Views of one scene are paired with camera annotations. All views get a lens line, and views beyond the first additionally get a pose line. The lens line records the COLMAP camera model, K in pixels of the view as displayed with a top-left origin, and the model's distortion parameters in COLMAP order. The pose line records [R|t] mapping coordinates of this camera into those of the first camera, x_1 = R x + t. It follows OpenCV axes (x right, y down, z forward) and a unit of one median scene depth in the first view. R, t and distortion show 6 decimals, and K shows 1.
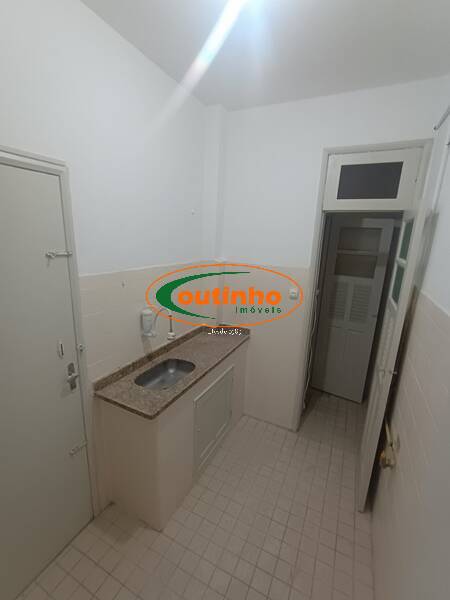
lens RADIAL K [[270.2, 0, 226.4], [0, 270.2, 301.0], [0, 0, 1]] dist [-0.002105, 0.000053]
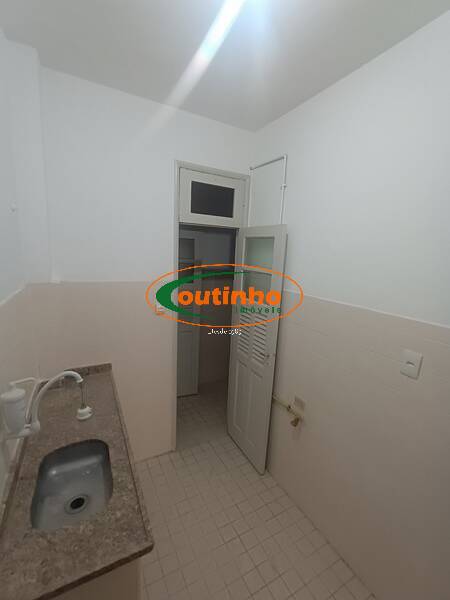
lens RADIAL K [[270.2, 0, 225.7], [0, 270.2, 300.7], [0, 0, 1]] dist [-0.002105, 0.000053]
pose [[0.581333, -0.162708, 0.797232, -0.411639], [0.170044, 0.982461, 0.076517, -0.103185], [-0.795699, 0.091082, 0.598804, 0.307820]]
